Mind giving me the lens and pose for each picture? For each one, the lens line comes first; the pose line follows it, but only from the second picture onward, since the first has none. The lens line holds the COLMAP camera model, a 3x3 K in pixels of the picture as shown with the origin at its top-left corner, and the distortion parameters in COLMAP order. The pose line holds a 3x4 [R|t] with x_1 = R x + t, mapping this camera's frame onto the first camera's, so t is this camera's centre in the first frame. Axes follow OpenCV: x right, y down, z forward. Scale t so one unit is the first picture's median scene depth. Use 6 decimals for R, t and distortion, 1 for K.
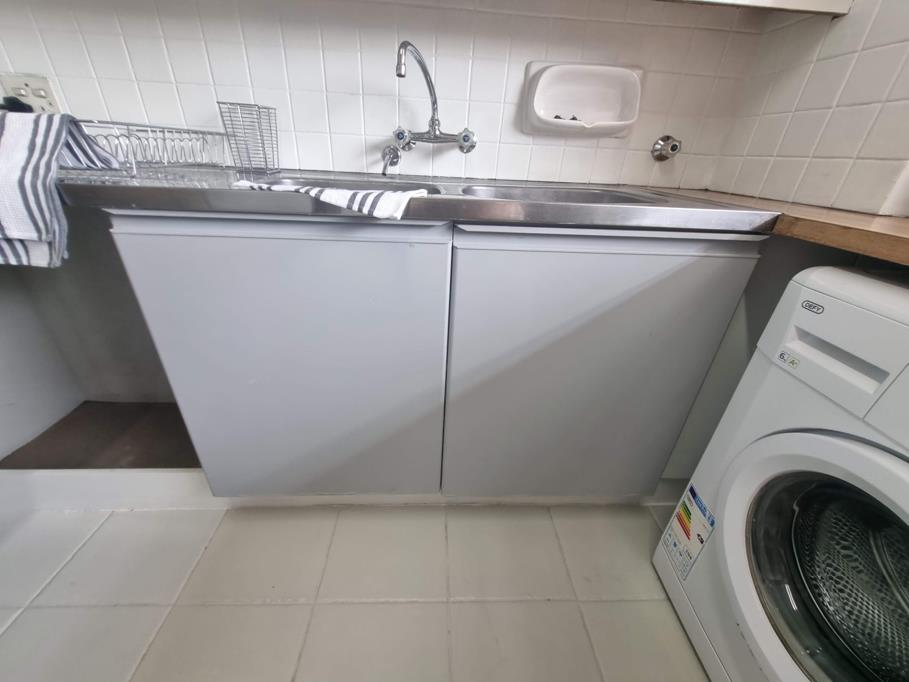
lens RADIAL K [[354.6, 0, 450.3], [0, 354.6, 337.7], [0, 0, 1]] dist [0.000165, -0.000116]
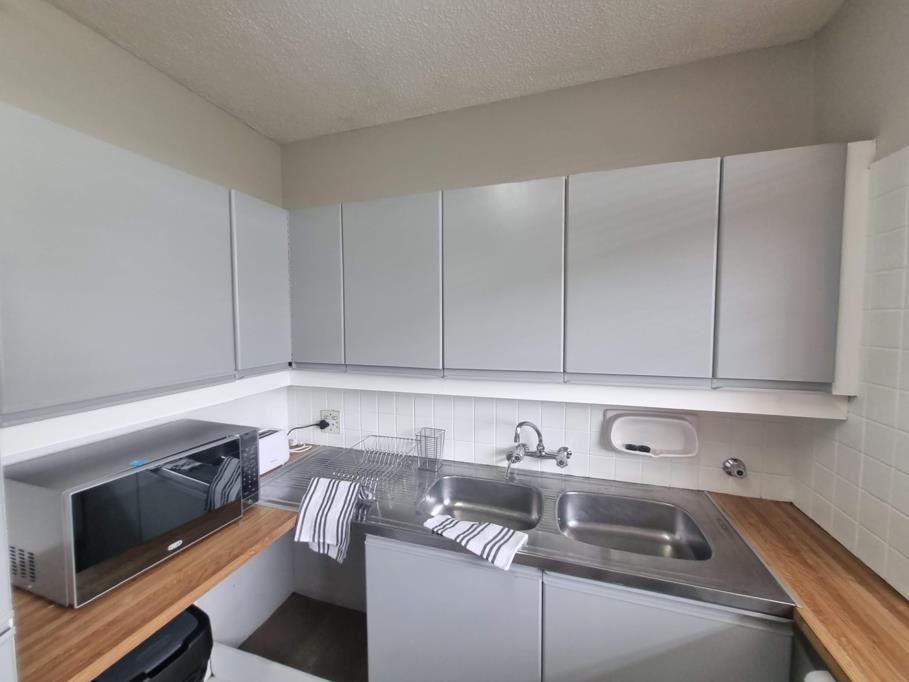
lens RADIAL K [[354.6, 0, 450.3], [0, 354.6, 337.7], [0, 0, 1]] dist [0.000165, -0.000116]
pose [[0.936889, -0.031472, -0.348207, 0.141778], [-0.117098, 0.910175, -0.397329, -0.389955], [0.329434, 0.413027, 0.849047, -0.641972]]
